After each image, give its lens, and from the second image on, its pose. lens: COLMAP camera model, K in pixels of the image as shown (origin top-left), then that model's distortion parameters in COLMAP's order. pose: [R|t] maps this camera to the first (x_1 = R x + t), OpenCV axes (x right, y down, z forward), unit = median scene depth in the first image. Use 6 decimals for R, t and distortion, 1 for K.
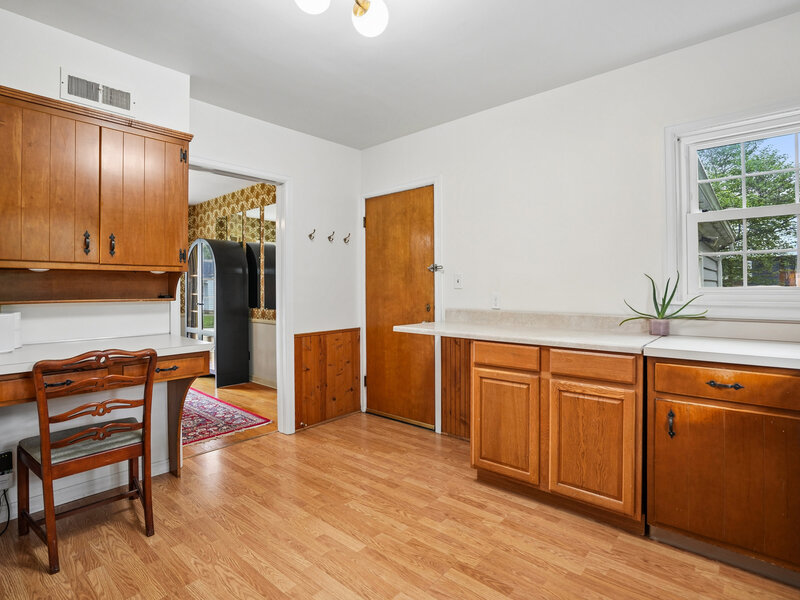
lens RADIAL K [[416.4, 0, 409.1], [0, 416.4, 284.9], [0, 0, 1]] dist [-0.036568, 0.011898]
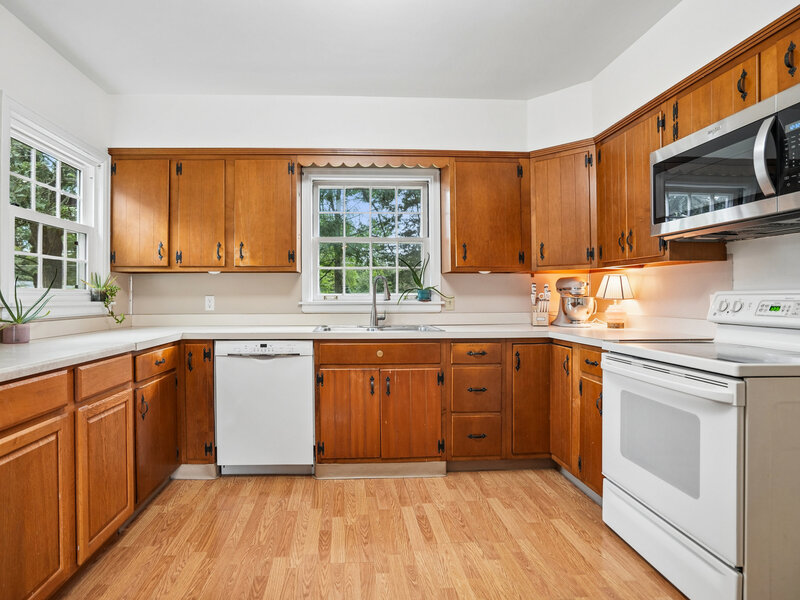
lens RADIAL K [[436.4, 0, 373.2], [0, 436.4, 299.1], [0, 0, 1]] dist [-0.034129, 0.014571]
pose [[-0.700438, 0.006492, 0.713684, -0.543048], [0.004377, 0.999979, -0.004801, 0.040997], [-0.713700, -0.000239, -0.700452, 1.141277]]
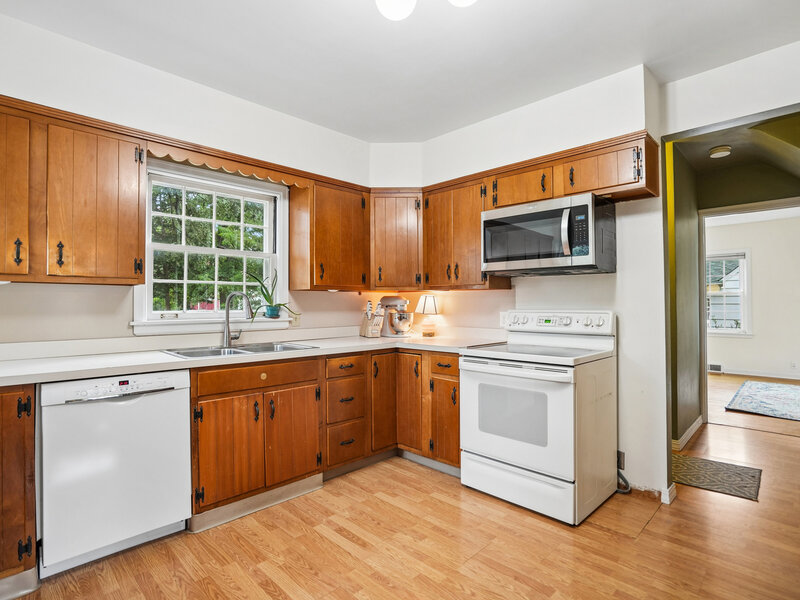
lens RADIAL K [[416.4, 0, 405.3], [0, 416.4, 303.3], [0, 0, 1]] dist [-0.036568, 0.011898]
pose [[-0.998311, 0.009642, 0.057286, -0.112981], [0.009206, 0.999927, -0.007870, 0.006705], [-0.057358, -0.007329, -0.998327, 1.345242]]
